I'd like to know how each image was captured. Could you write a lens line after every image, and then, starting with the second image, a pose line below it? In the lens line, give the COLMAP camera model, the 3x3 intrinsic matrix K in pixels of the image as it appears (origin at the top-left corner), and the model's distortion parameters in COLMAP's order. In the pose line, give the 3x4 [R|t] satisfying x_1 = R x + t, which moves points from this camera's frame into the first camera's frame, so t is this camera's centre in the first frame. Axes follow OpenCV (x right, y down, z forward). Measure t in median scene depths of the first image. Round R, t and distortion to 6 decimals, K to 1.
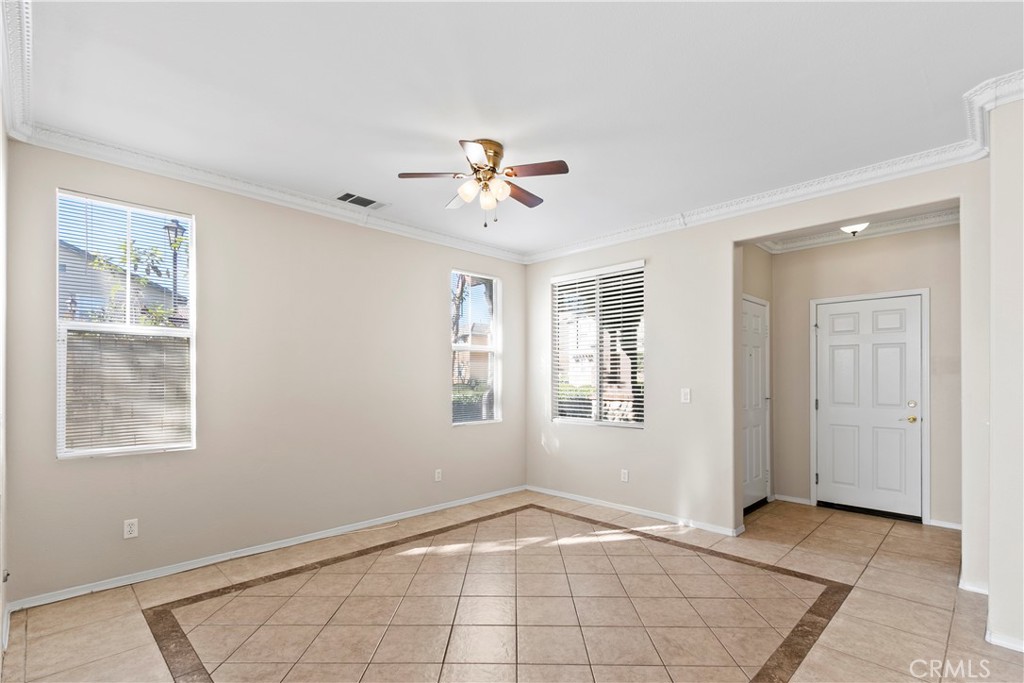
lens RADIAL K [[476.3, 0, 511.1], [0, 476.3, 373.5], [0, 0, 1]] dist [0.002920, -0.001363]
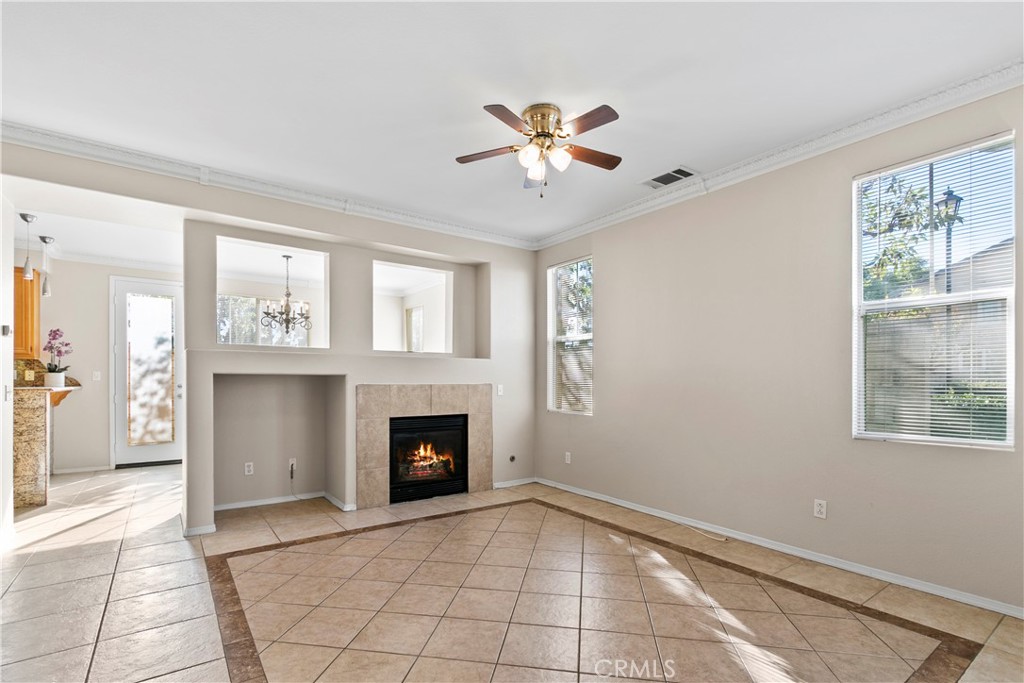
lens RADIAL K [[476.3, 0, 510.2], [0, 476.3, 385.8], [0, 0, 1]] dist [0.002920, -0.001363]
pose [[-0.157372, 0.012695, -0.987458, 0.690739], [0.007184, 0.999906, 0.011710, 0.040857], [0.987513, -0.005251, -0.157449, 0.842528]]
